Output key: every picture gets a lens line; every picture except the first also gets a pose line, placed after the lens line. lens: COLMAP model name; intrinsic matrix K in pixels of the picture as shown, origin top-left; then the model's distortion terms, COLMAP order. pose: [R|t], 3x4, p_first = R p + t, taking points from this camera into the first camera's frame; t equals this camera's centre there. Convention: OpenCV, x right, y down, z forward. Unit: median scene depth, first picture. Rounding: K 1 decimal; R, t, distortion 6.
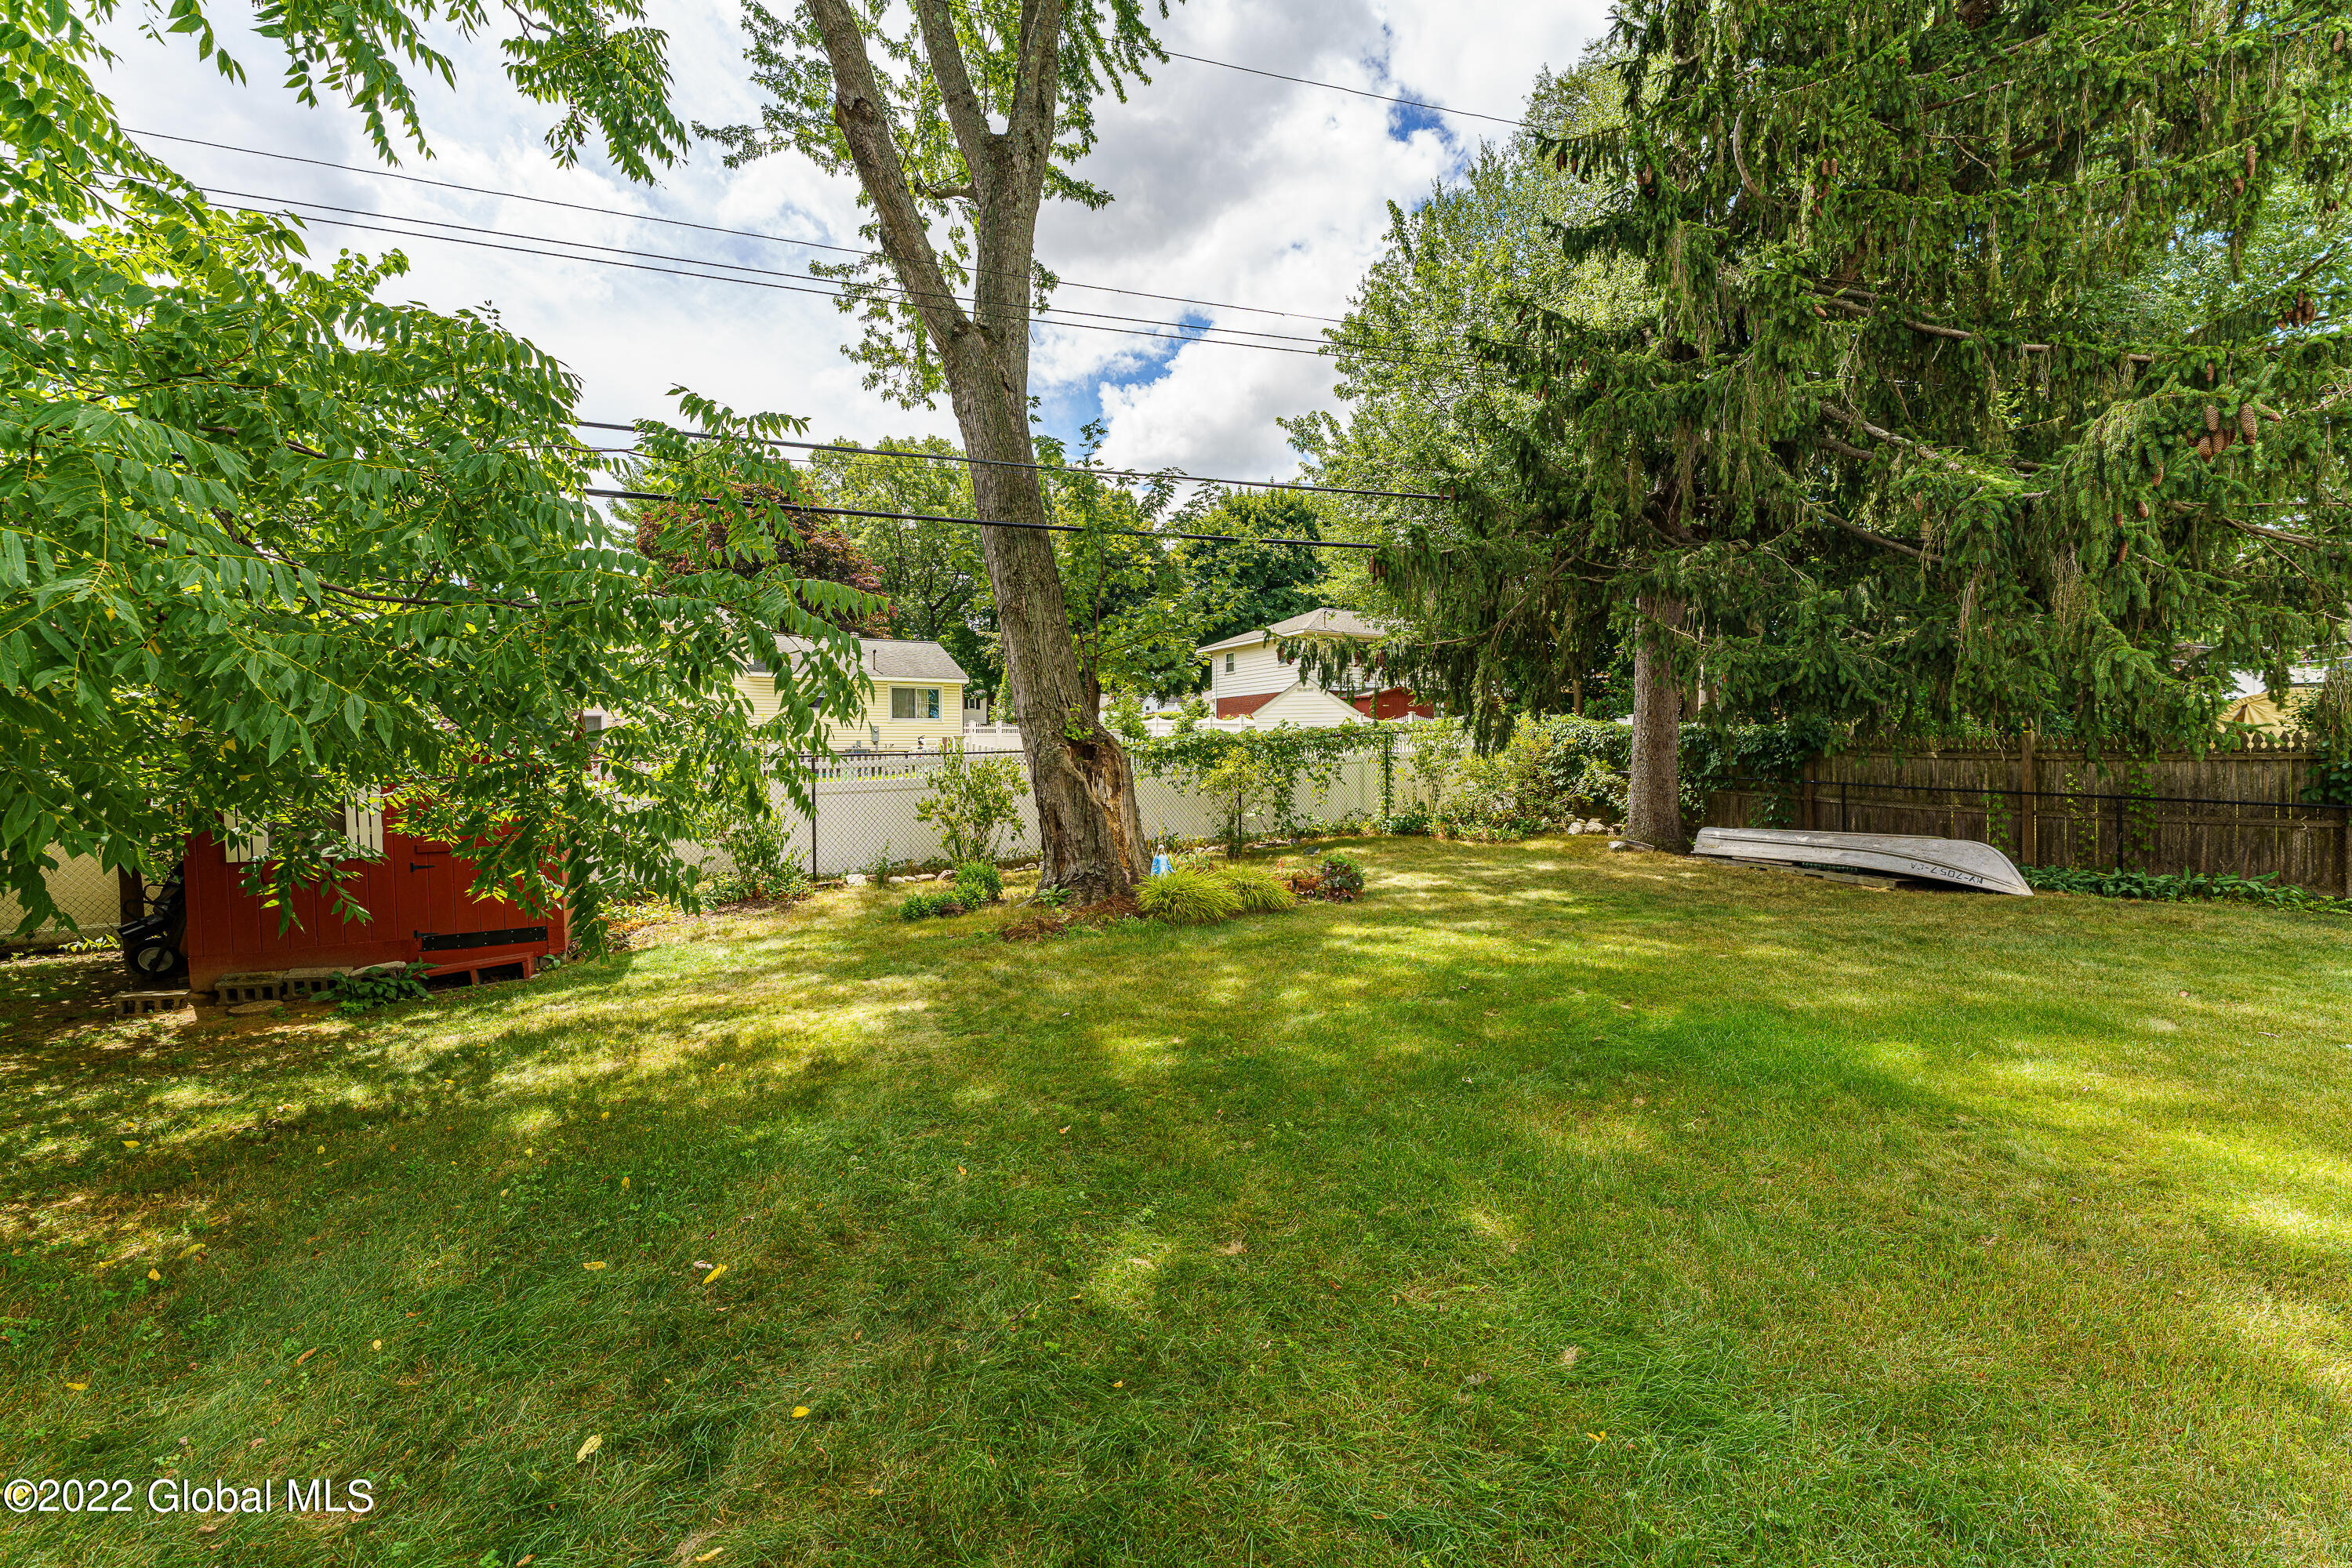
lens RADIAL K [[949.0, 0, 1162.4], [0, 949.0, 781.2], [0, 0, 1]] dist [-0.004227, 0.000928]
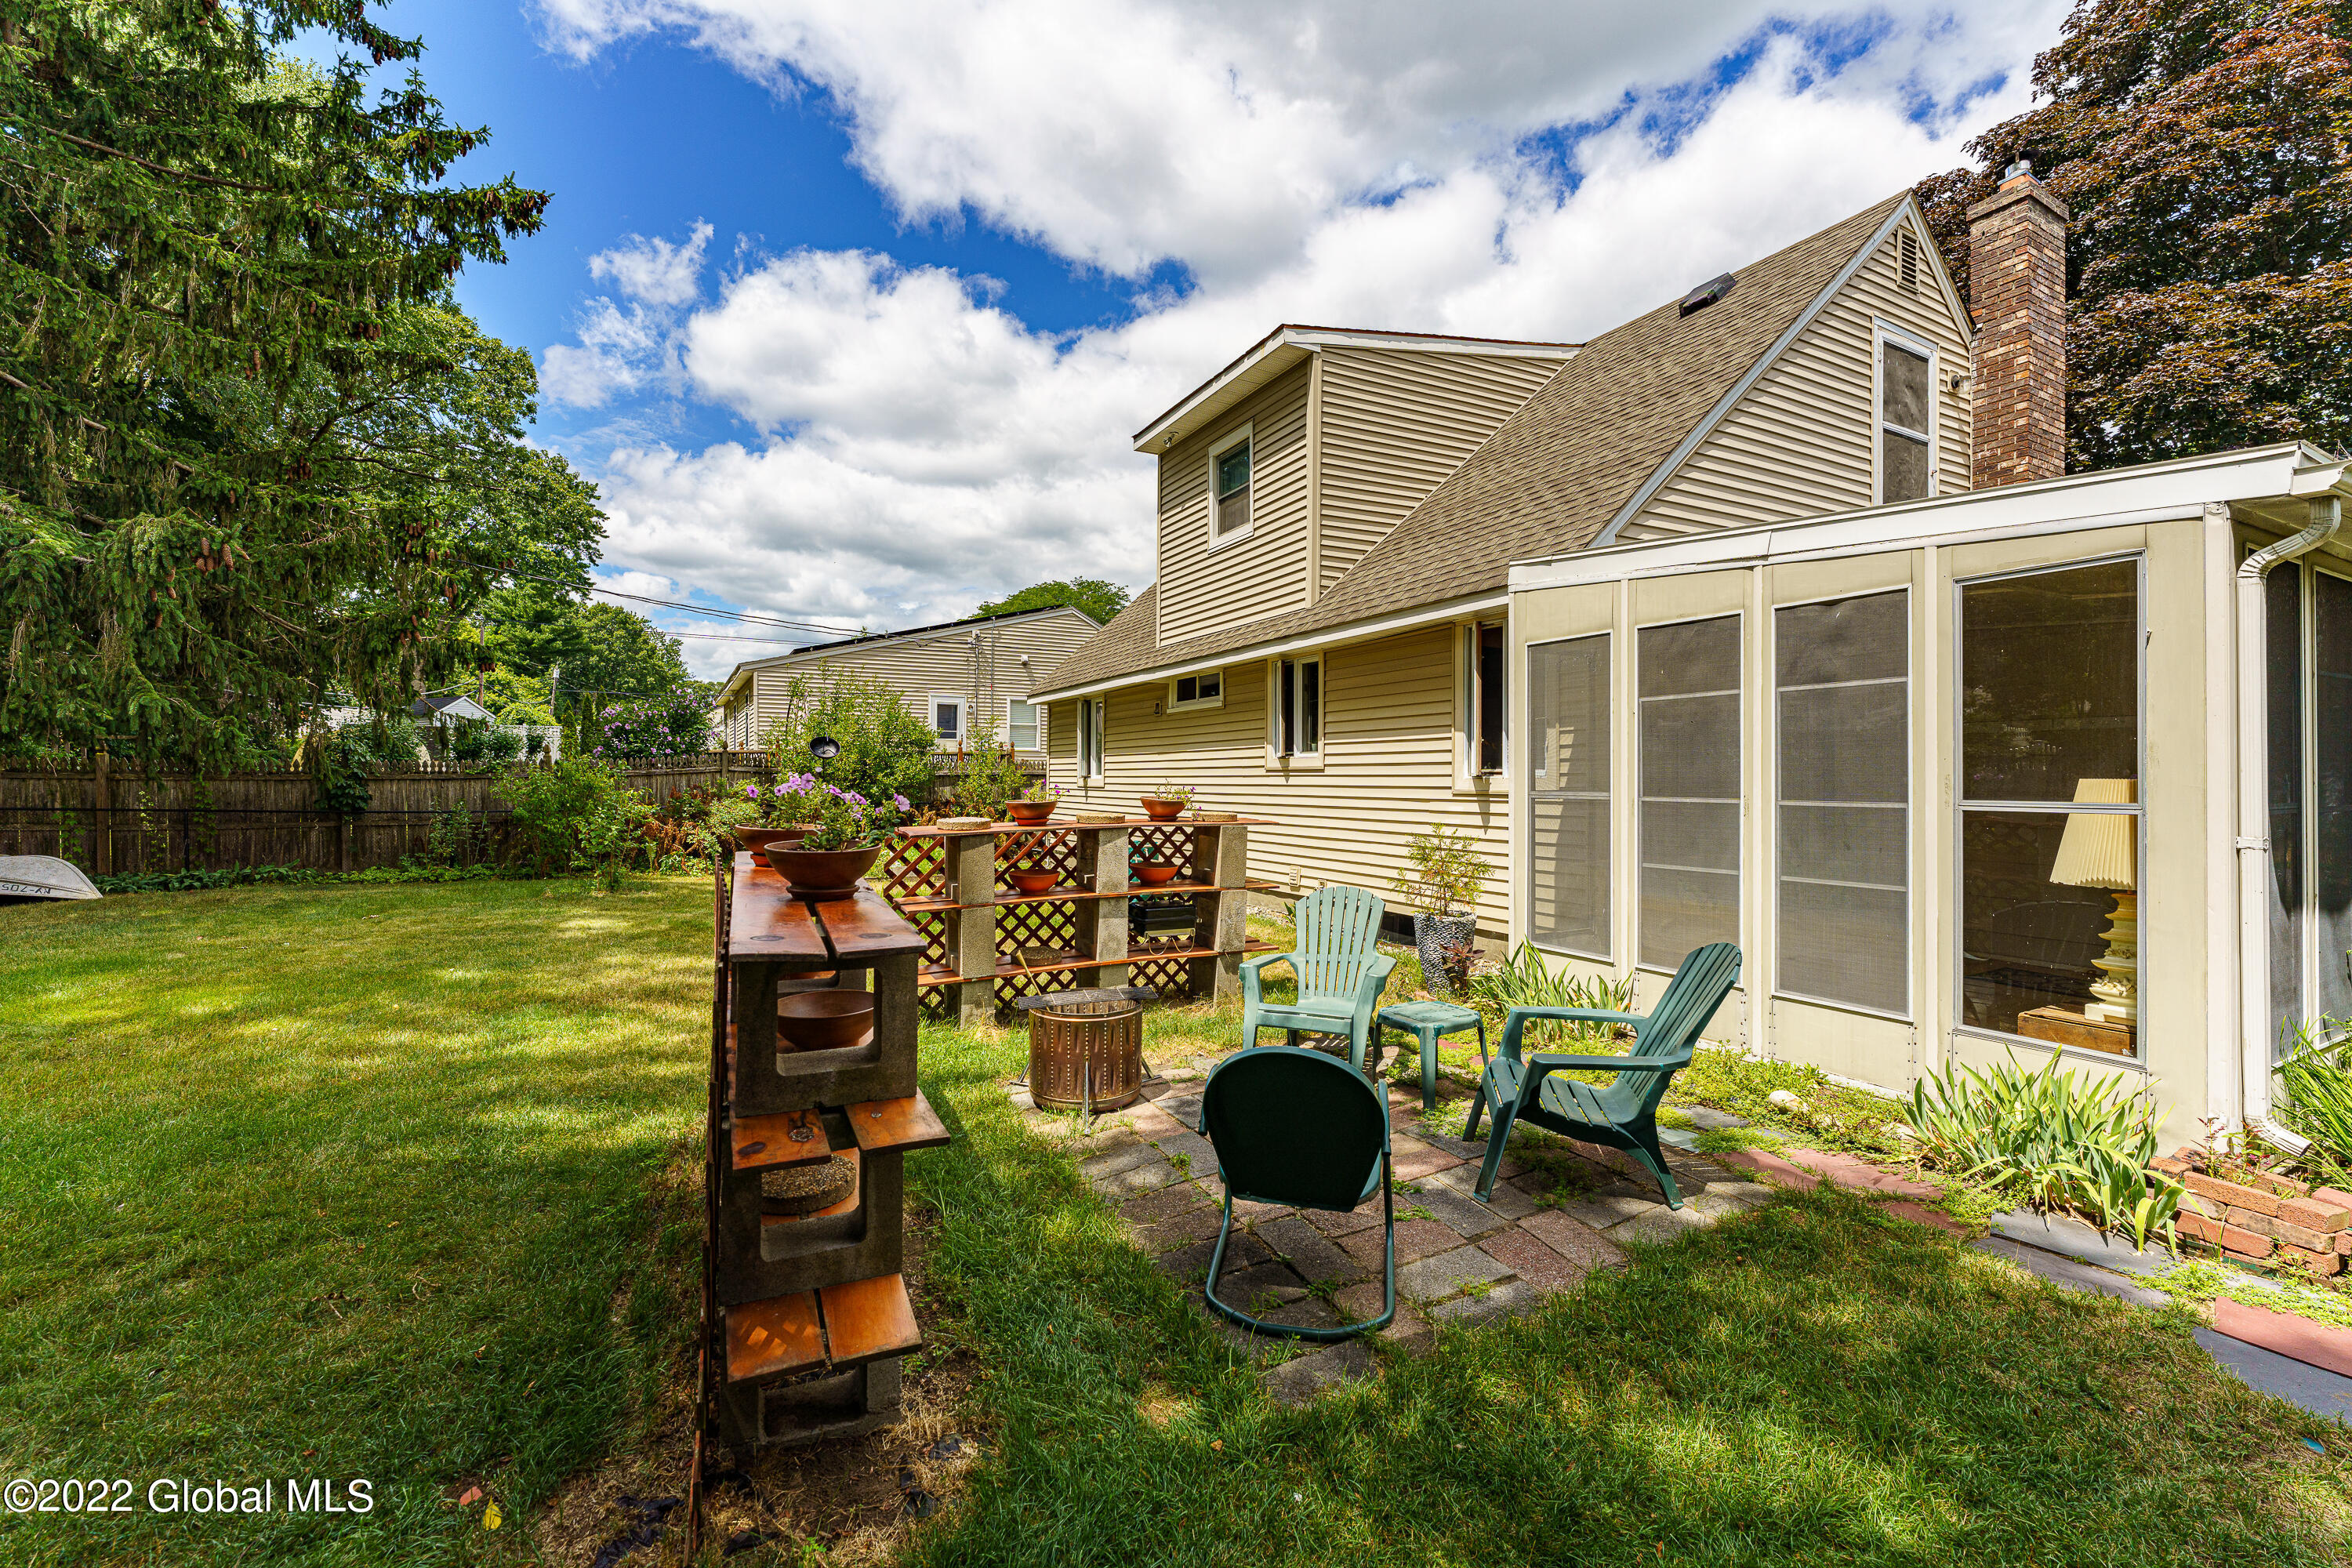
lens RADIAL K [[949.0, 0, 1168.2], [0, 949.0, 773.7], [0, 0, 1]] dist [-0.004227, 0.000928]
pose [[0.007171, 0.009553, 0.999929, -0.265189], [0.029383, 0.999521, -0.009760, 0.024875], [-0.999543, 0.029451, 0.006886, -0.371414]]
